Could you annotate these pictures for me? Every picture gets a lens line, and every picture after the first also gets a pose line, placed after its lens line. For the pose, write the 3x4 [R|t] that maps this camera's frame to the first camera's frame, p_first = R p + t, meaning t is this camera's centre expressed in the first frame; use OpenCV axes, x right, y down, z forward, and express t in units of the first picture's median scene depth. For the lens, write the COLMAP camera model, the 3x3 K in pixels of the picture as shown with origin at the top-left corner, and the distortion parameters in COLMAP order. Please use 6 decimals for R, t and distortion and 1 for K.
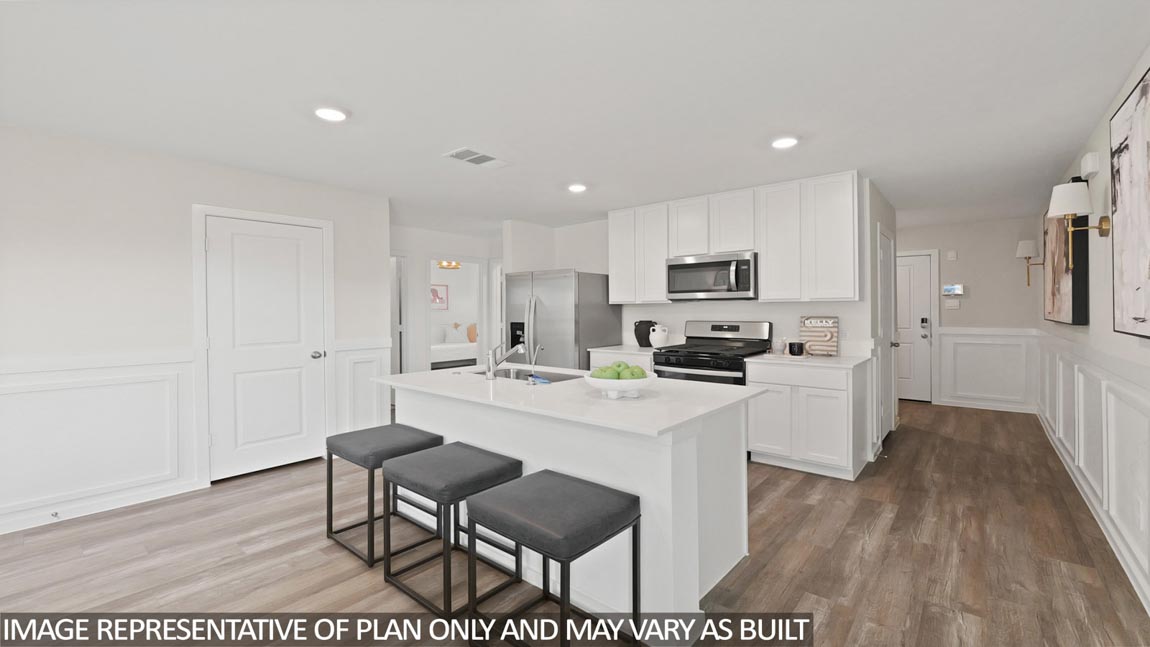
lens RADIAL K [[472.3, 0, 584.3], [0, 472.3, 307.3], [0, 0, 1]] dist [-0.012245, 0.000360]
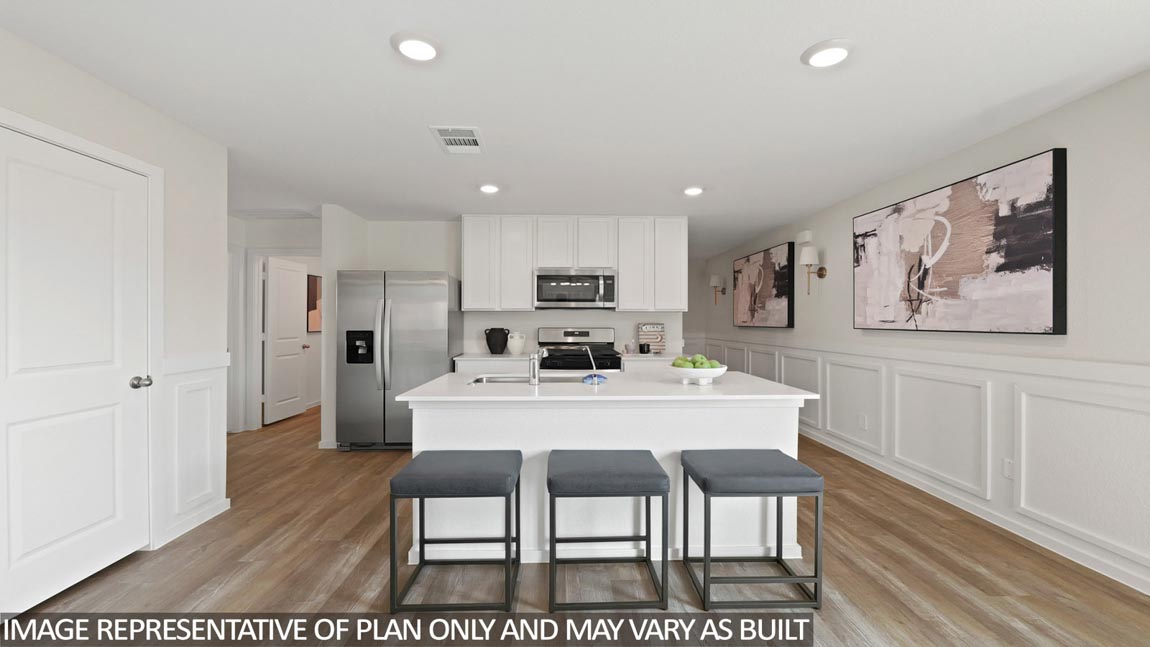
lens RADIAL K [[472.3, 0, 574.1], [0, 472.3, 323.1], [0, 0, 1]] dist [-0.012245, 0.000360]
pose [[0.750252, 0.003985, 0.661139, -0.522386], [-0.008956, 0.999951, 0.004136, 0.015647], [-0.661091, -0.009025, 0.750252, 0.162504]]
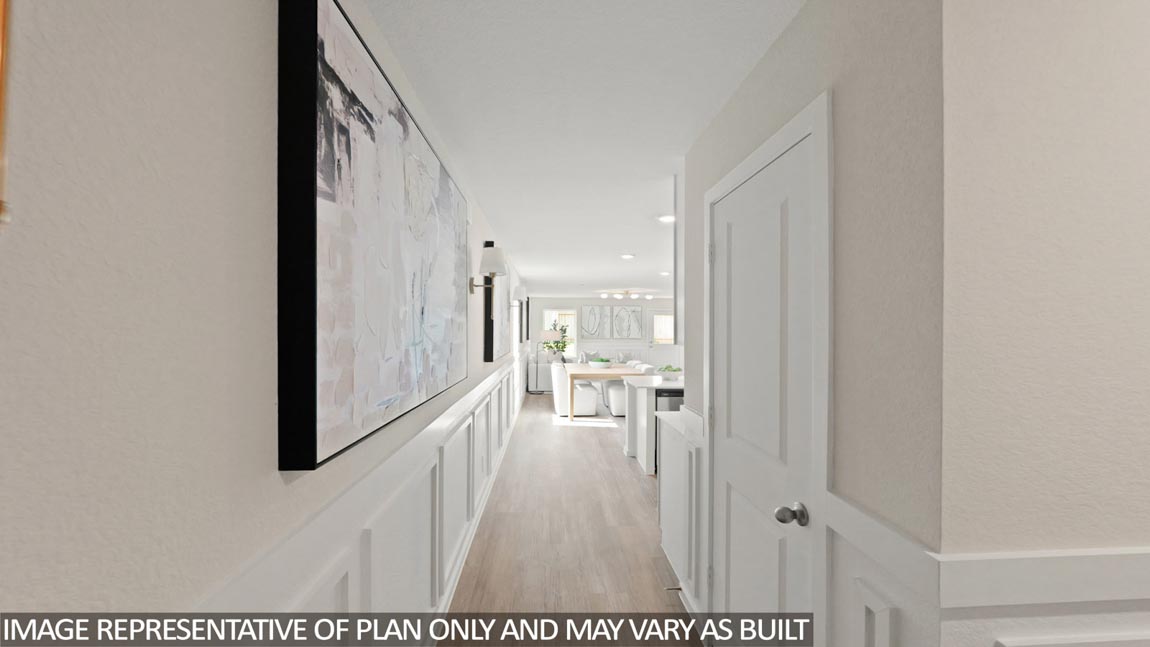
lens RADIAL K [[472.3, 0, 574.6], [0, 472.3, 326.5], [0, 0, 1]] dist [-0.012245, 0.000360]
pose [[-0.729447, 0.004874, -0.684020, 1.116638], [0.009552, 0.999950, -0.003061, -0.042156], [0.683970, -0.008767, -0.729457, 1.319412]]
